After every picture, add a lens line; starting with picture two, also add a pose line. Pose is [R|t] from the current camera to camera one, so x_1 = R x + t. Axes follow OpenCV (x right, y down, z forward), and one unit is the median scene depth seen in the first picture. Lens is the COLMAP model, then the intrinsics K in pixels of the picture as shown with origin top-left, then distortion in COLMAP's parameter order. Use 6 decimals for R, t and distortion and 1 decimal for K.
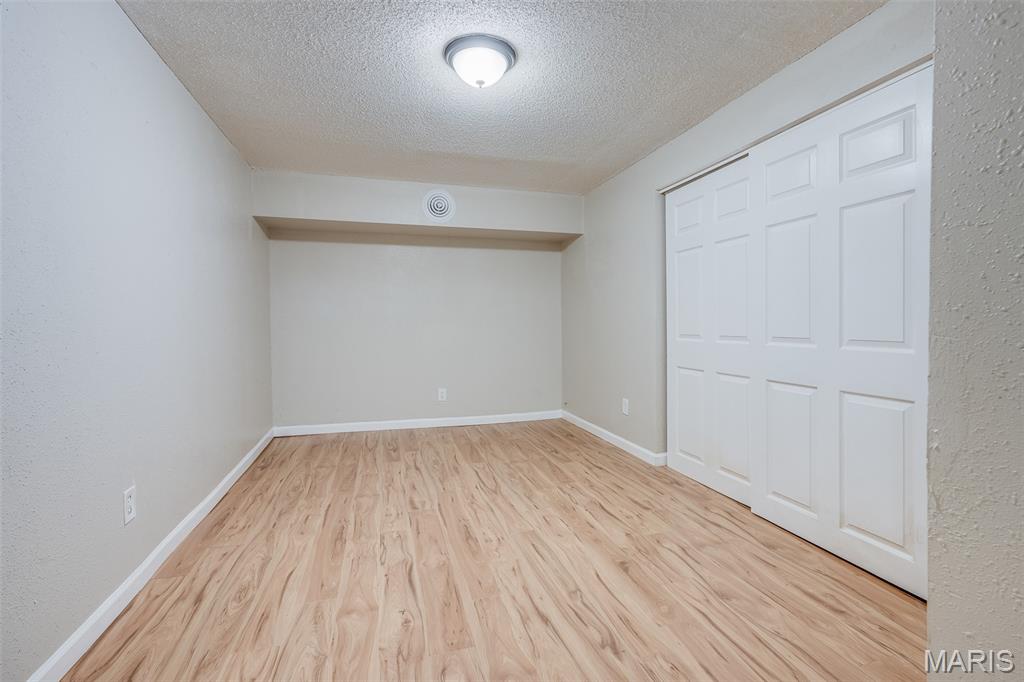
lens RADIAL K [[470.9, 0, 511.1], [0, 470.9, 336.4], [0, 0, 1]] dist [-0.005635, -0.000415]
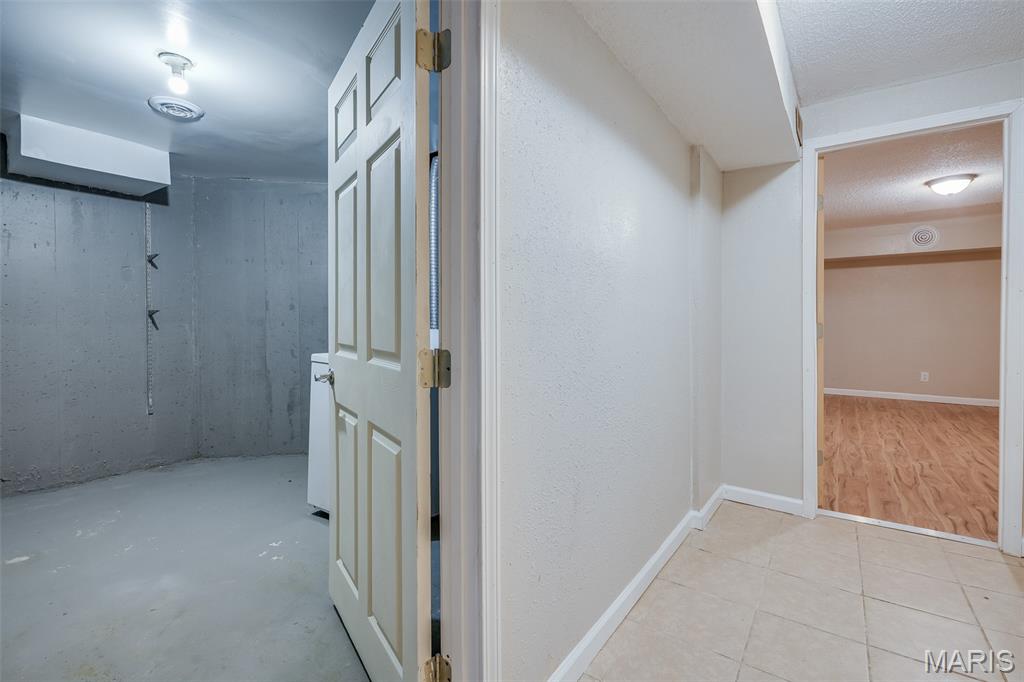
lens RADIAL K [[470.9, 0, 510.2], [0, 470.9, 332.9], [0, 0, 1]] dist [-0.005635, -0.000415]
pose [[0.636457, 0.013003, -0.771203, 0.140980], [-0.014211, 0.999886, 0.005130, 0.015099], [0.771181, 0.007695, 0.636569, -0.820619]]
